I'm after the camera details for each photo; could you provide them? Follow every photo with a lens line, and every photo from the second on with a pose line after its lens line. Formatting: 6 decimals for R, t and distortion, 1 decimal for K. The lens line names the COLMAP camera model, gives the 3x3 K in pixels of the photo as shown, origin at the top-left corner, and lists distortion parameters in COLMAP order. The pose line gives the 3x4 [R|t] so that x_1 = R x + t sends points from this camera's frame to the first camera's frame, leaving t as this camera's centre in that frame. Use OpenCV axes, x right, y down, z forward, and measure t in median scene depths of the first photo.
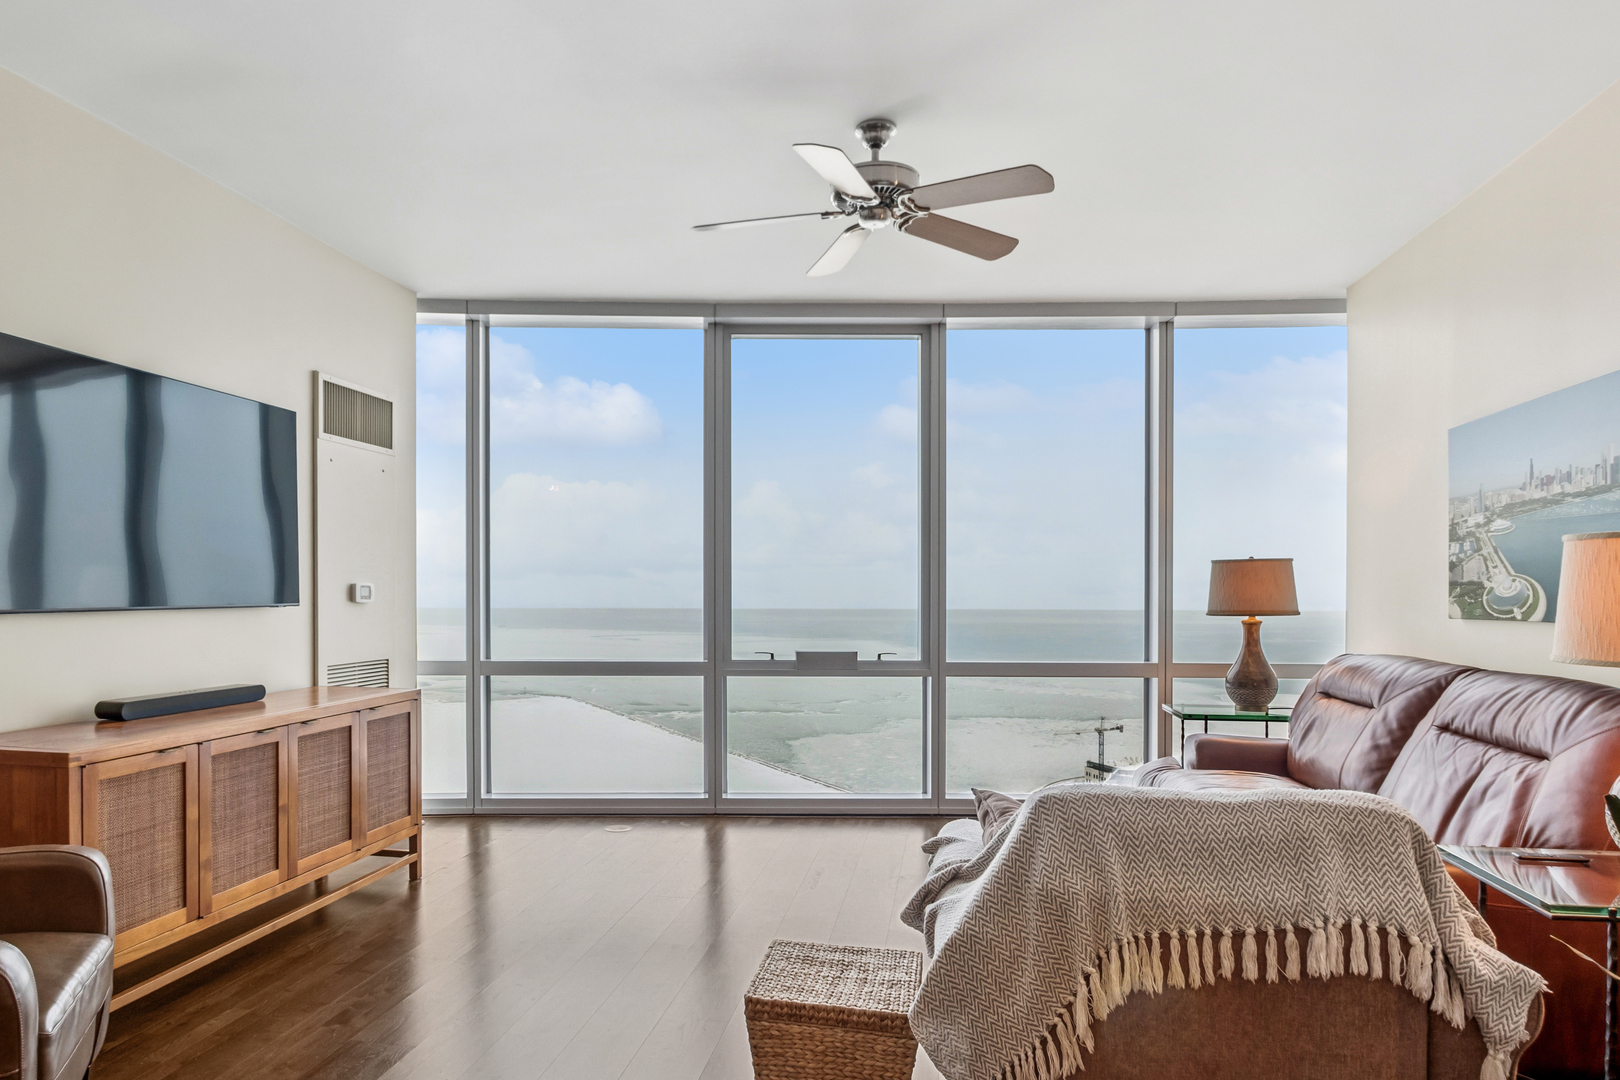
lens RADIAL K [[988.4, 0, 730.7], [0, 988.4, 600.9], [0, 0, 1]] dist [-0.004517, -0.001184]
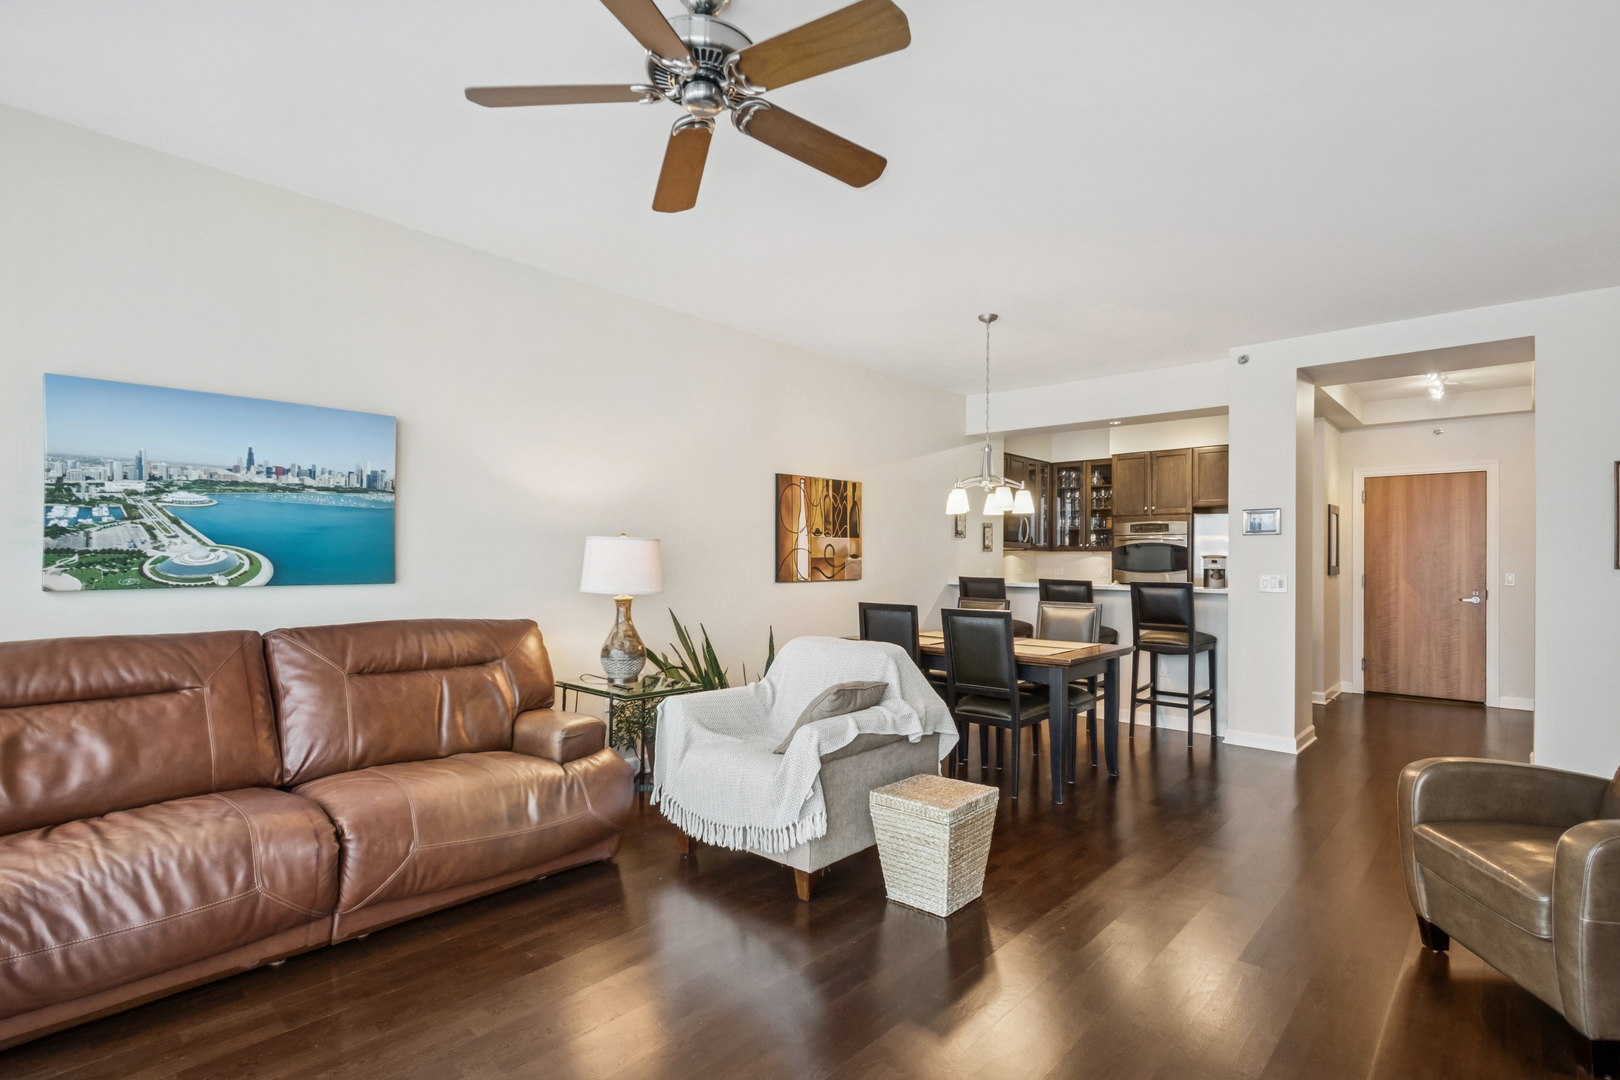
lens RADIAL K [[774.9, 0, 820.0], [0, 774.9, 561.8], [0, 0, 1]] dist [0.001541, 0.000341]
pose [[-0.874888, -0.011081, 0.484199, -0.198986], [-0.004977, 0.999891, 0.013890, -0.021045], [-0.484300, 0.009743, -0.874848, 1.281564]]
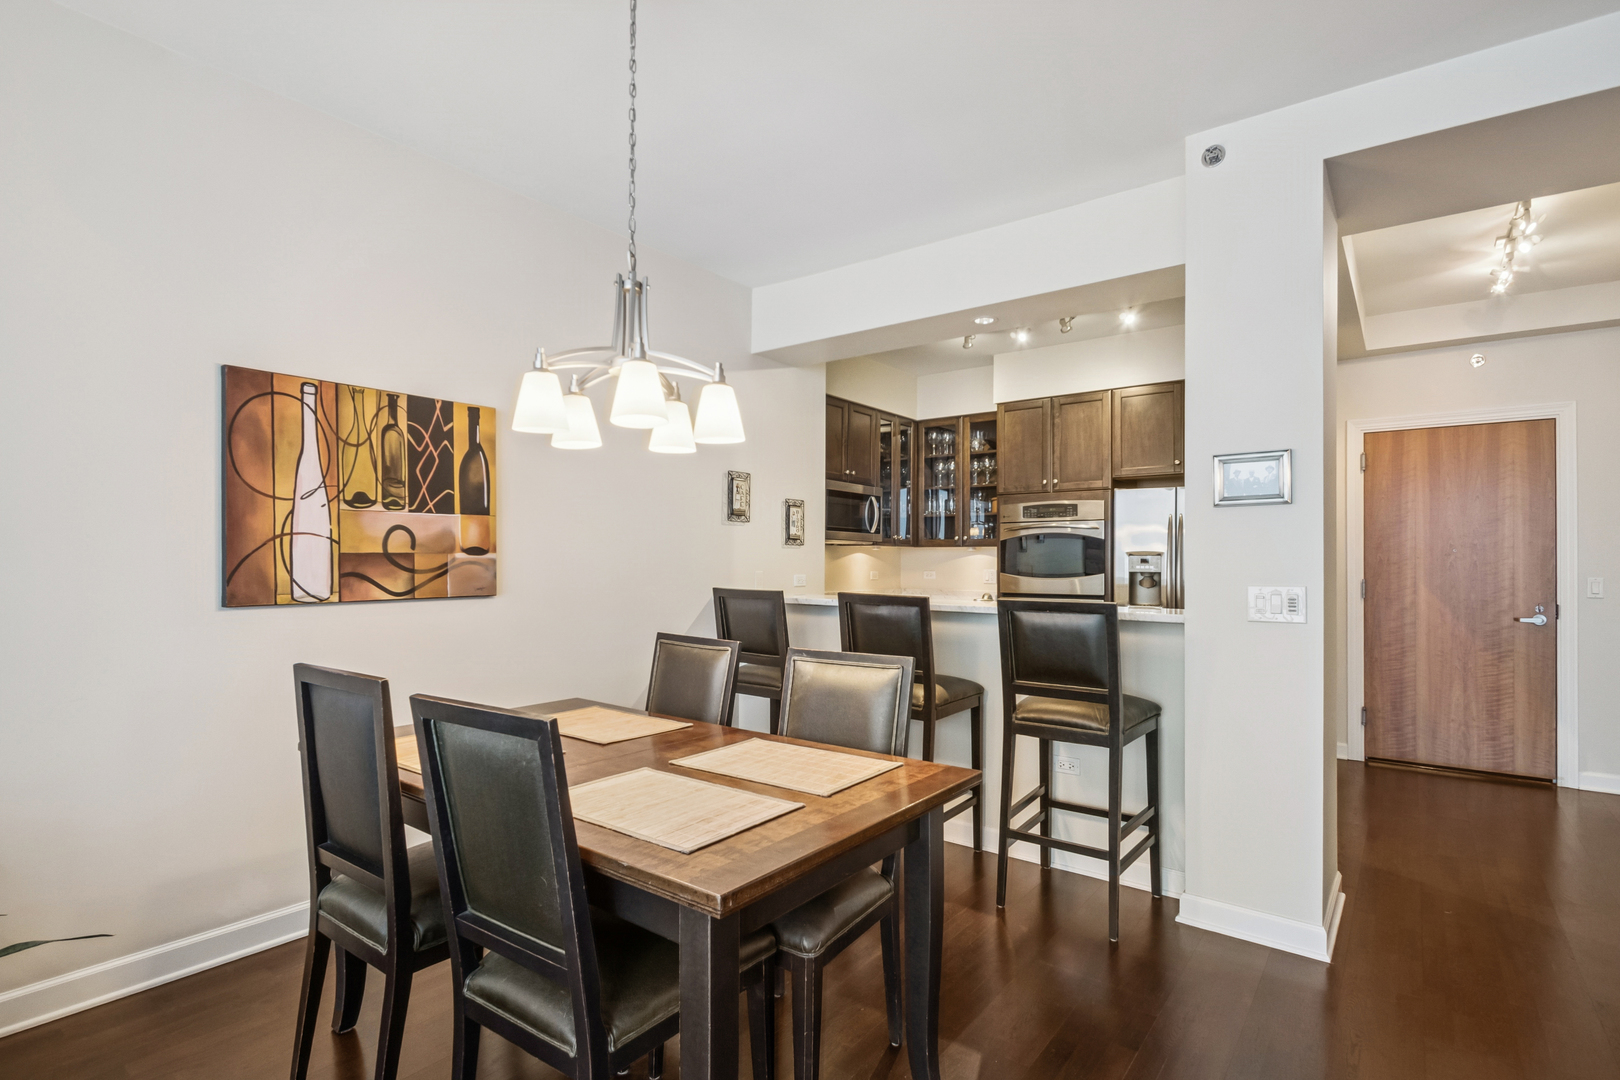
lens RADIAL K [[778.2, 0, 801.6], [0, 778.2, 558.5], [0, 0, 1]] dist [-0.001952, -0.000375]
pose [[-0.907544, -0.007002, 0.419898, -0.146196], [-0.004021, 0.999960, 0.007984, -0.010890], [-0.419938, 0.005558, -0.907536, 0.477750]]
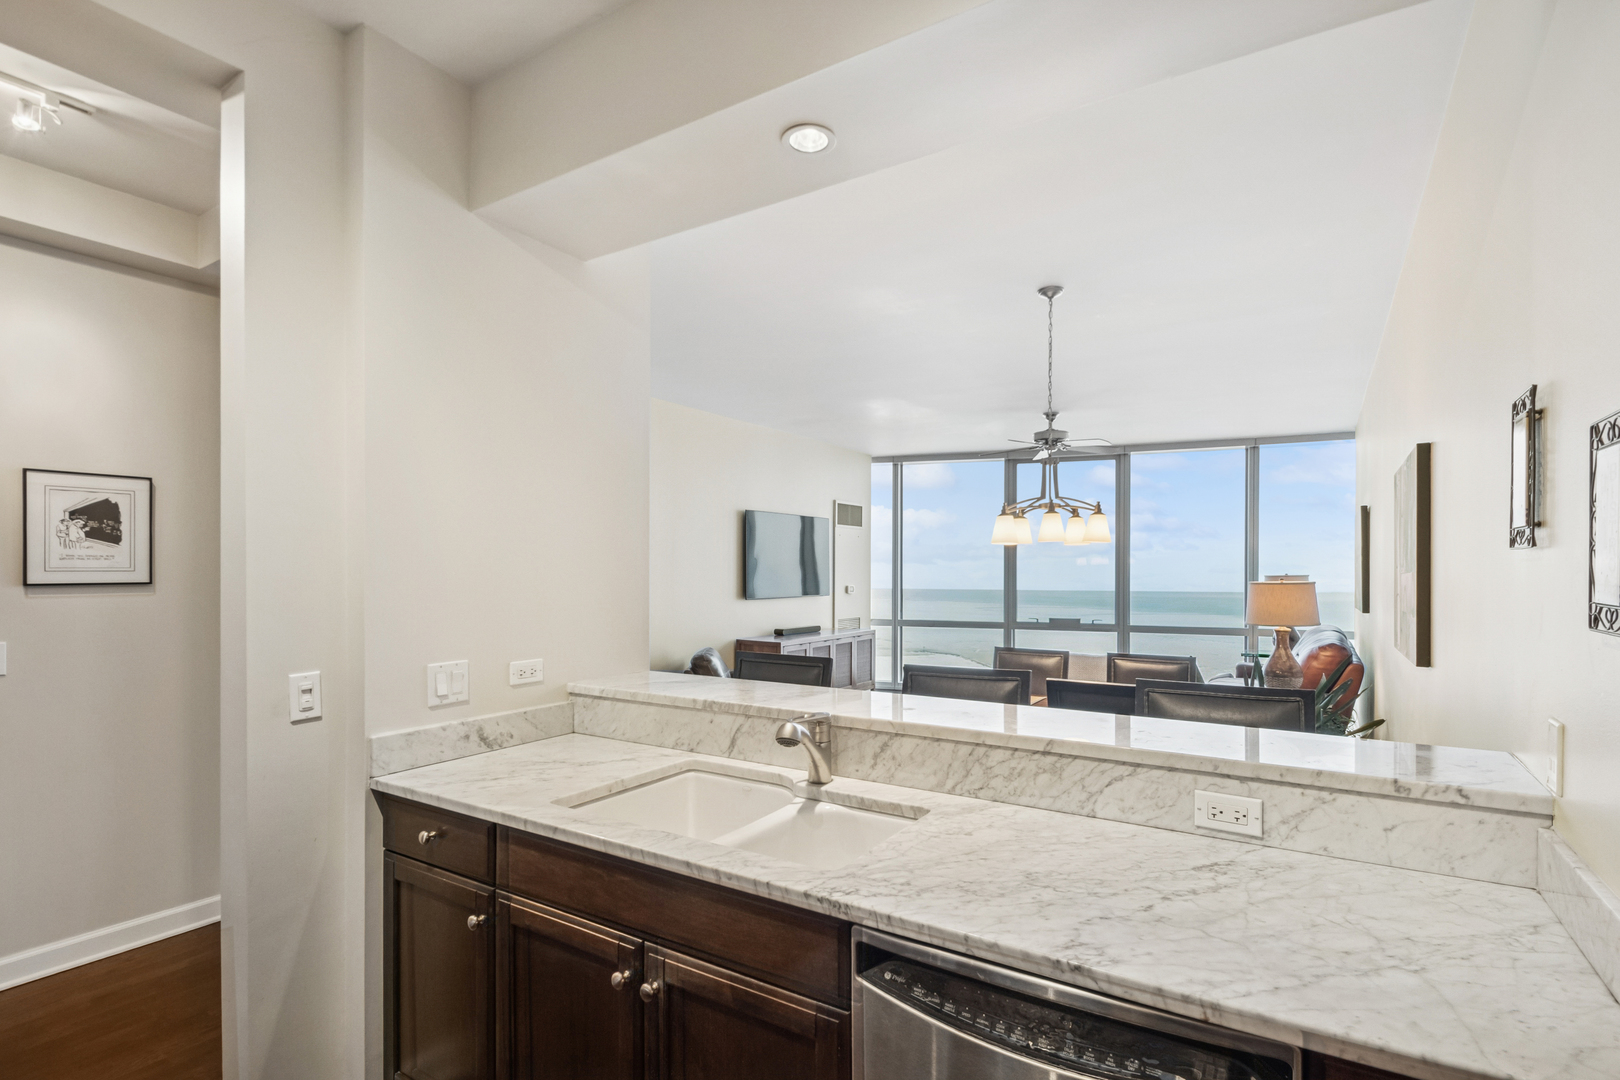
lens RADIAL K [[763.5, 0, 818.5], [0, 763.5, 572.9], [0, 0, 1]] dist [0.015750, -0.011827]
pose [[0.942501, 0.000743, -0.334203, 0.206163], [-0.003833, 0.999956, -0.008586, -0.038213], [0.334181, 0.009373, 0.942462, -0.931754]]
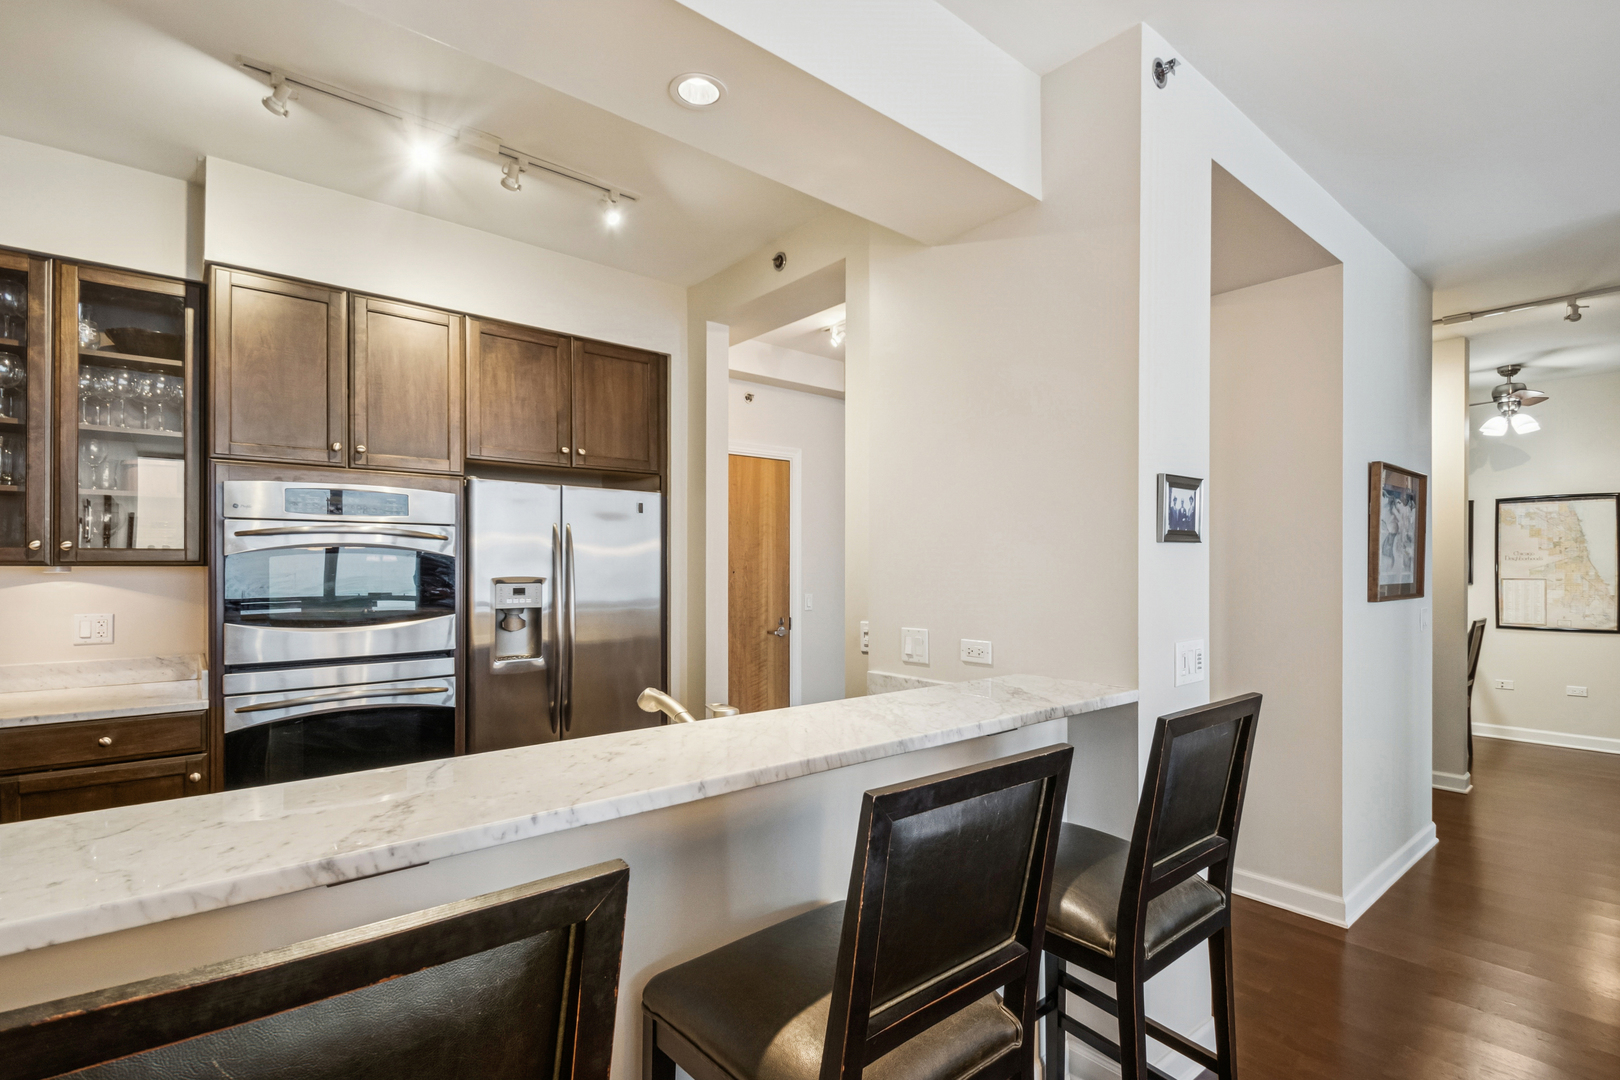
lens RADIAL K [[763.5, 0, 818.5], [0, 763.5, 572.9], [0, 0, 1]] dist [0.015750, -0.011827]
pose [[-0.604983, 0.003351, -0.796231, 0.362575], [-0.013554, 0.999803, 0.014507, -0.036756], [0.796123, 0.019569, -0.604818, -0.181907]]
